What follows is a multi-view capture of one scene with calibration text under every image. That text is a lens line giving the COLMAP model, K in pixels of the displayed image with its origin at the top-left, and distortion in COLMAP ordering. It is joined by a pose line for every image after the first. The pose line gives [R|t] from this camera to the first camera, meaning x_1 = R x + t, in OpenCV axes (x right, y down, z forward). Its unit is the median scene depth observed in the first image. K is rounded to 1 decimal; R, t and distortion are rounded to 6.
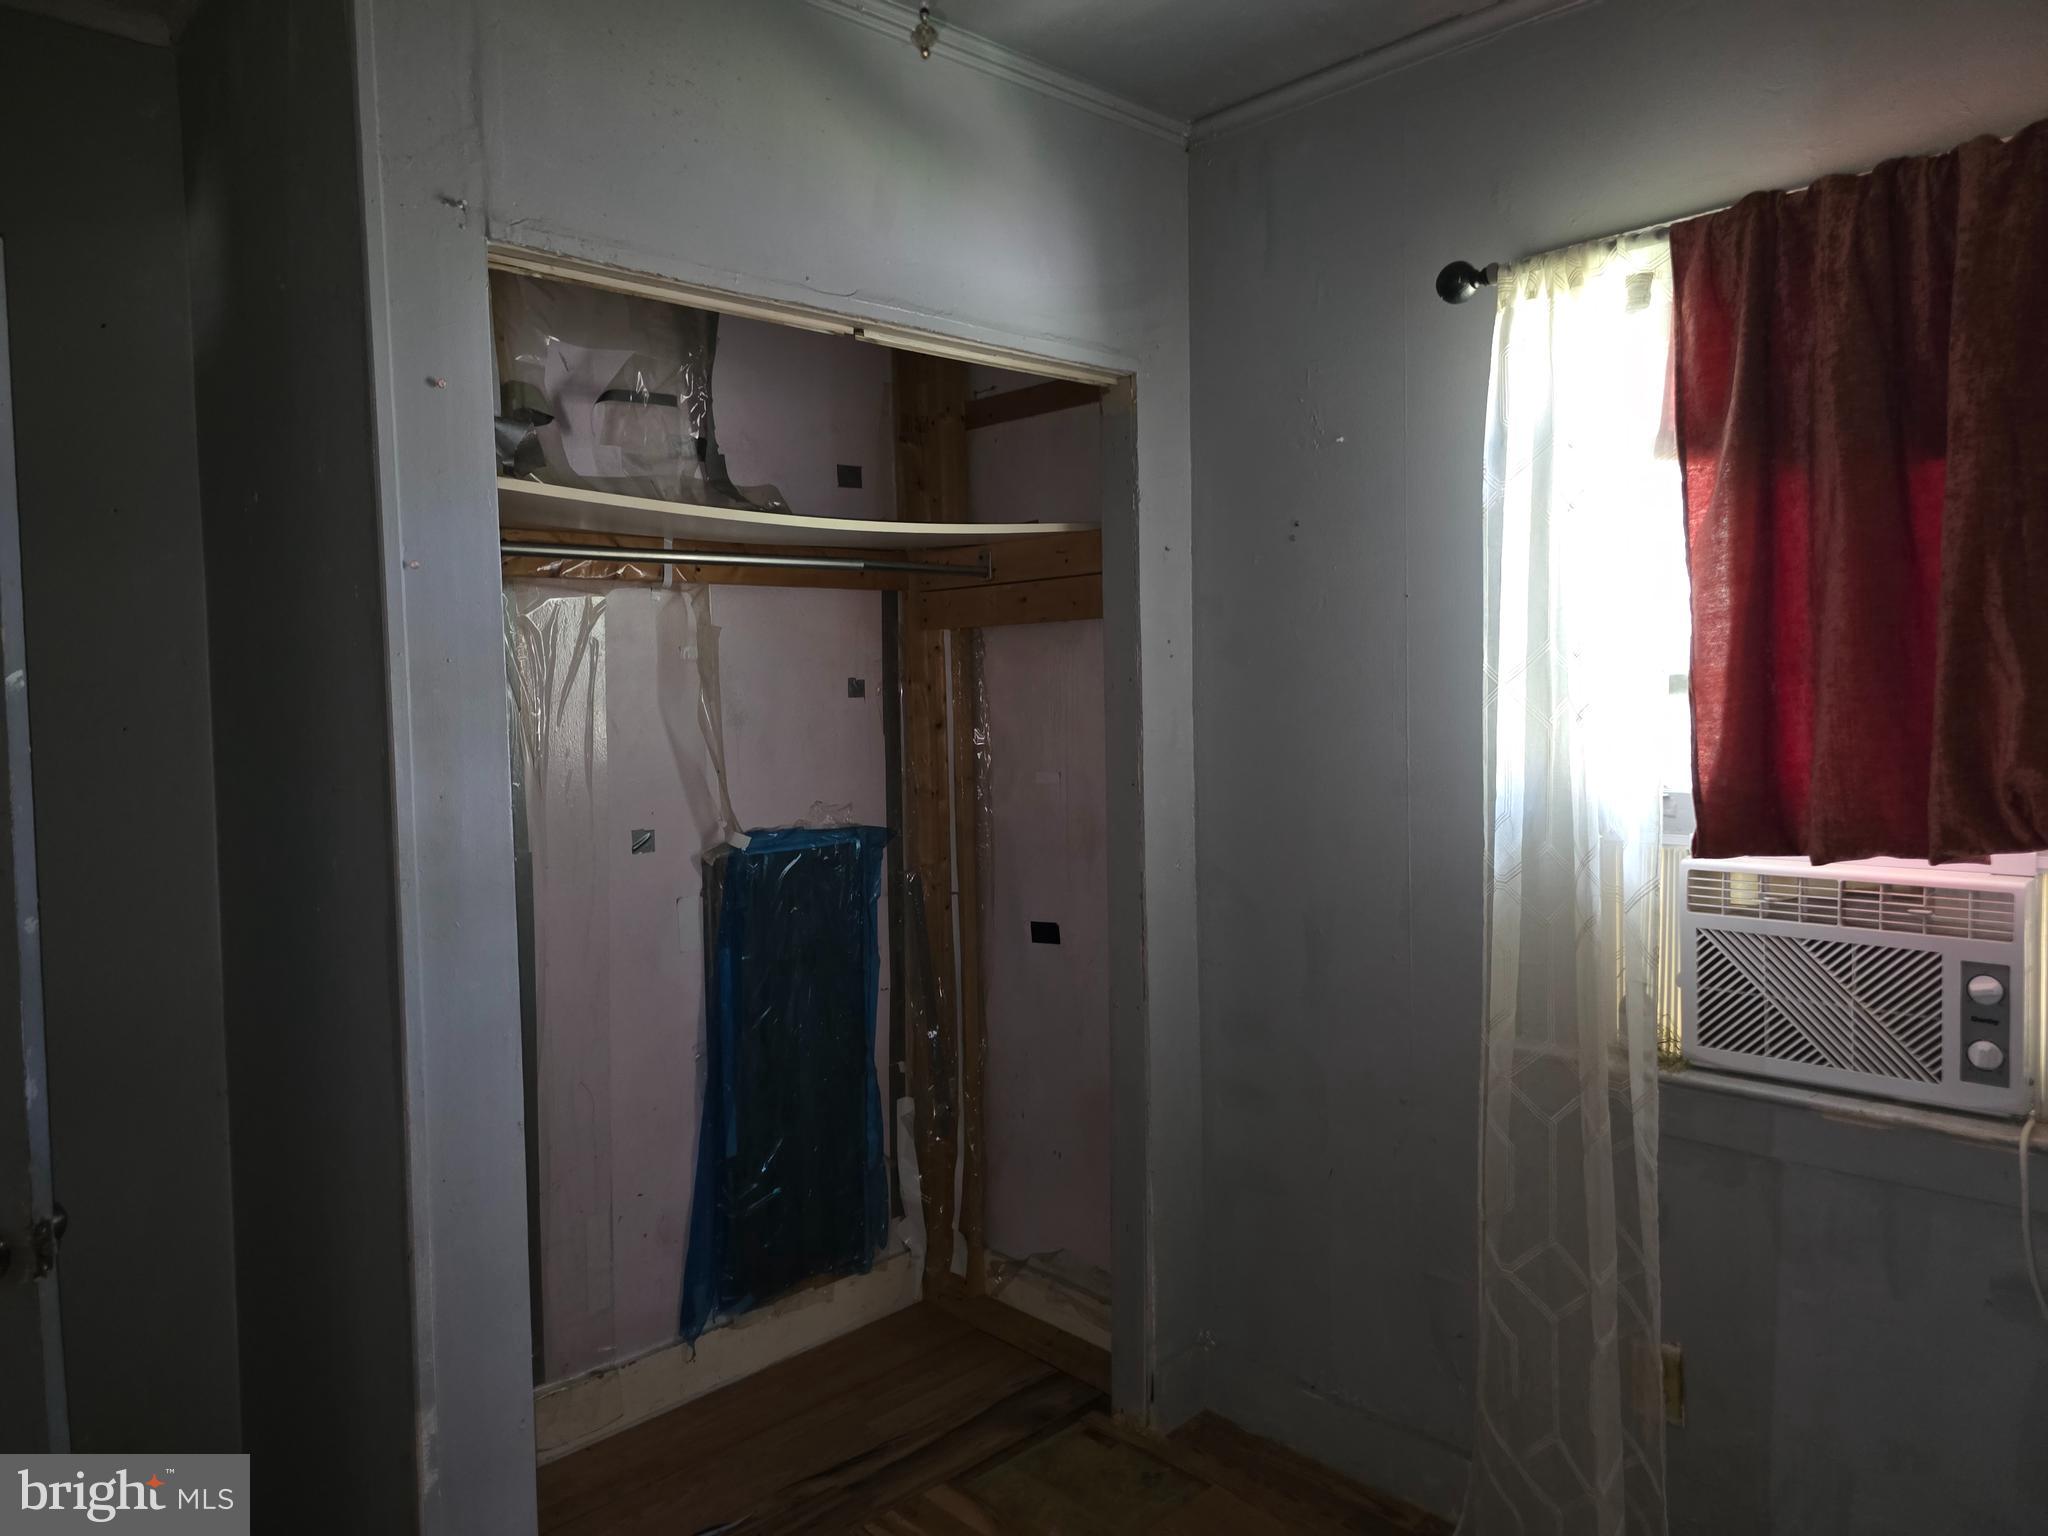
lens RADIAL K [[1375.3, 0, 1022.2], [0, 1375.3, 757.3], [0, 0, 1]] dist [0.057062, -0.048741]
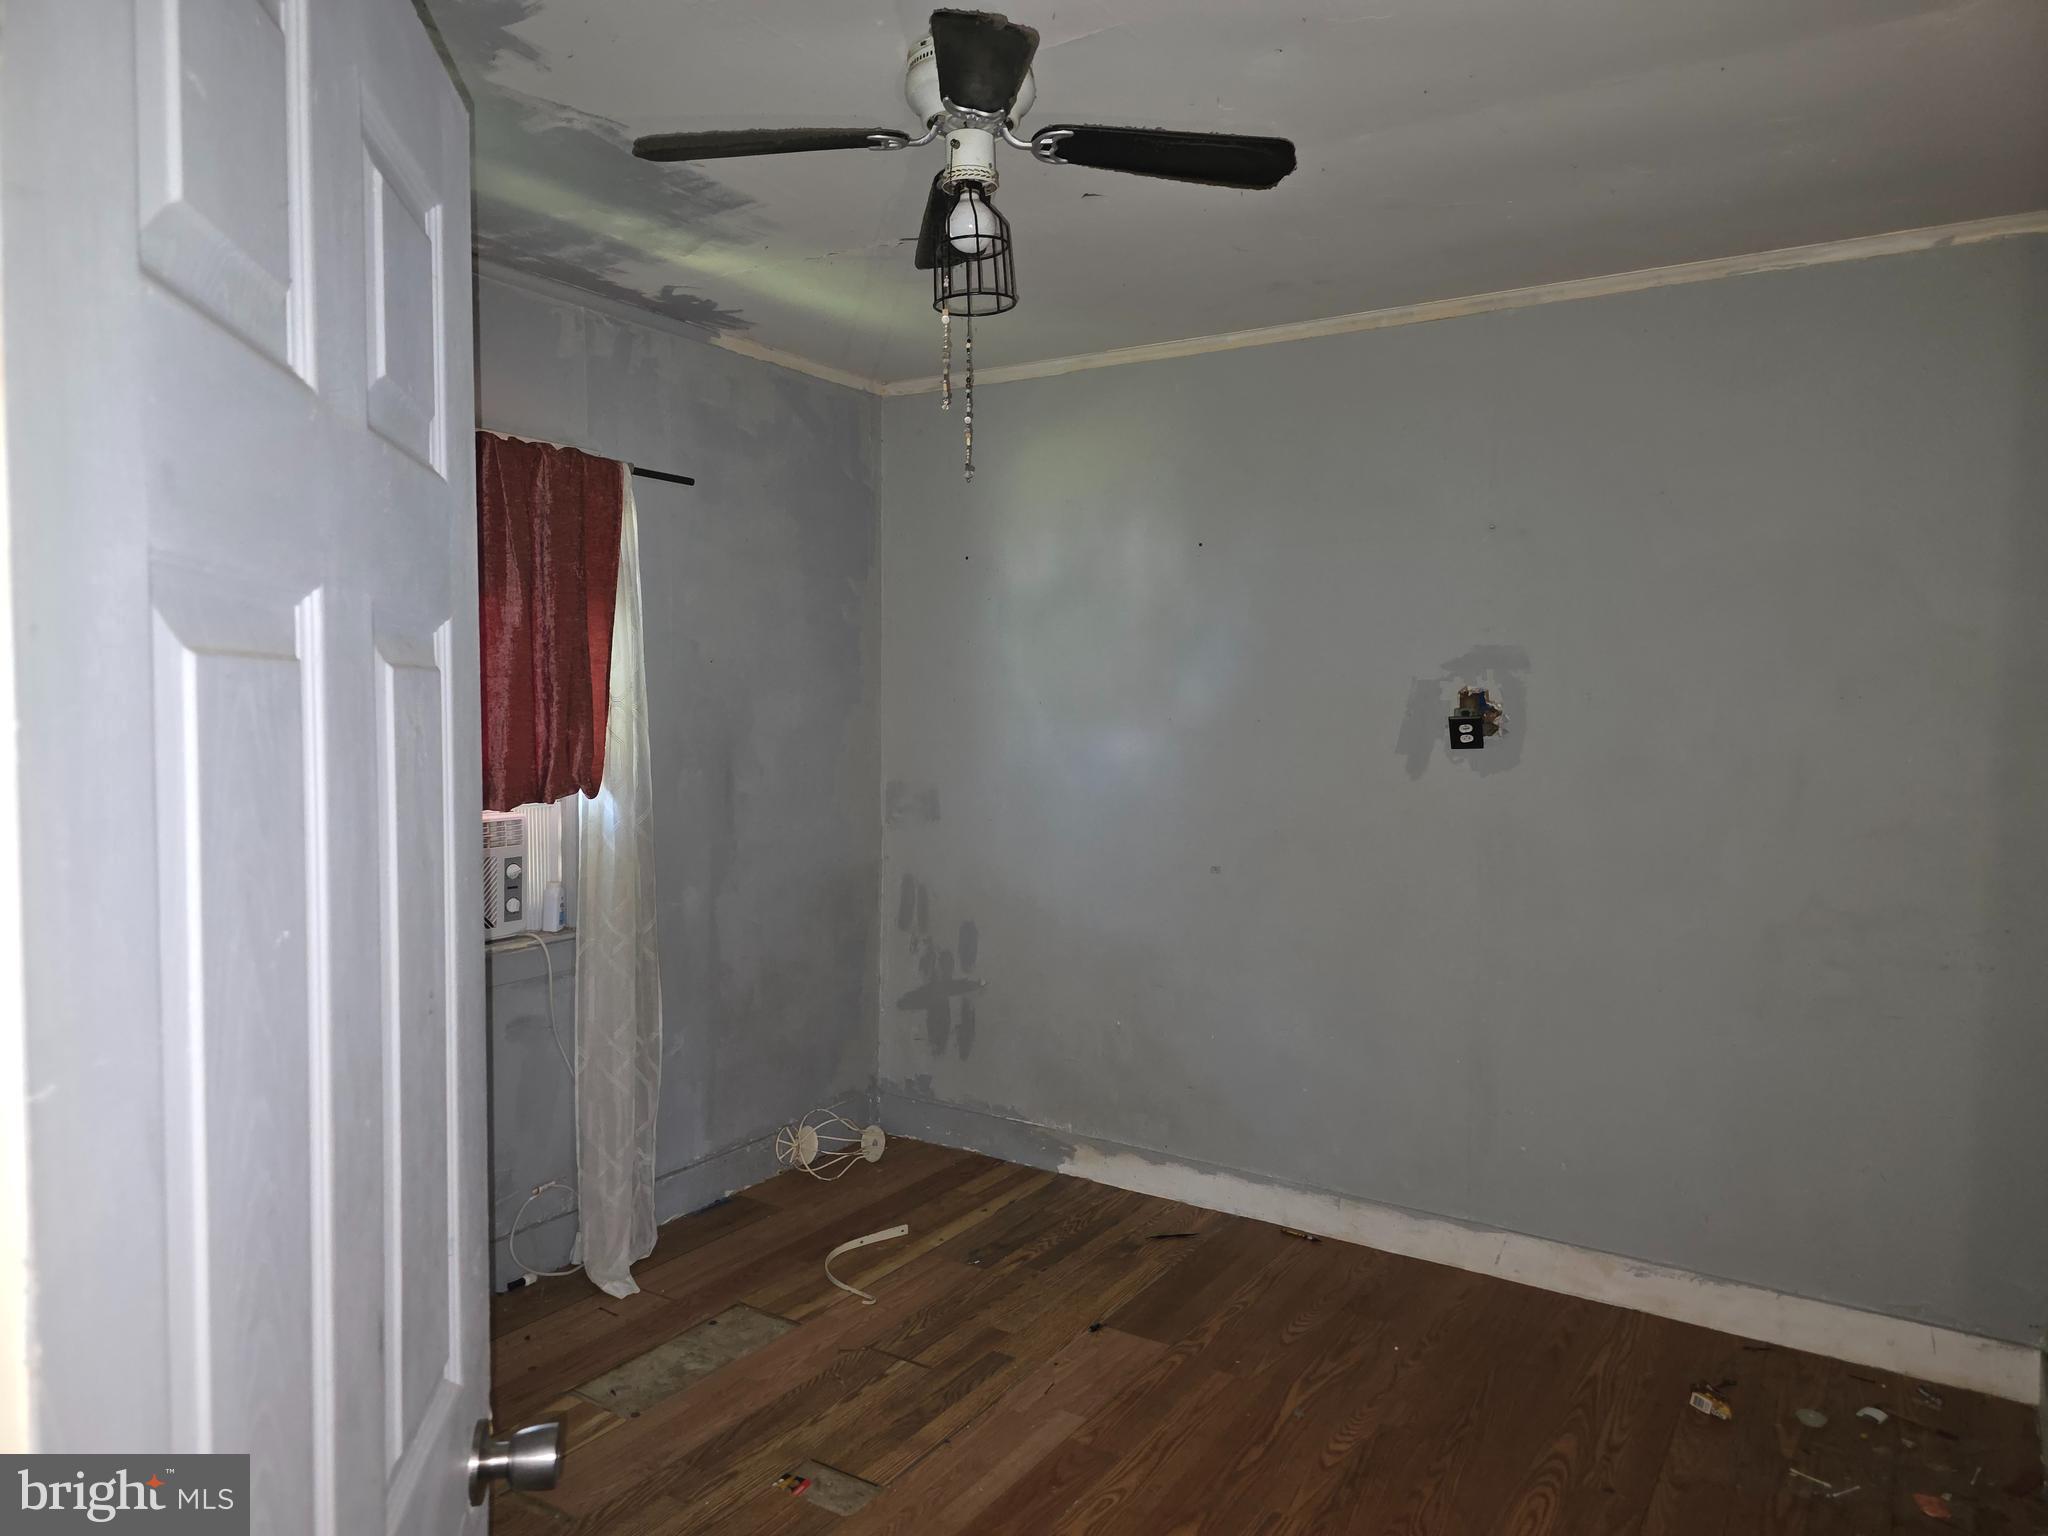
lens RADIAL K [[1375.3, 0, 1028.2], [0, 1375.3, 775.3], [0, 0, 1]] dist [0.057062, -0.048741]
pose [[-0.205391, -0.049164, 0.977444, -1.293720], [0.036609, 0.997652, 0.057873, -0.048120], [-0.977995, 0.047670, -0.203109, 0.691194]]
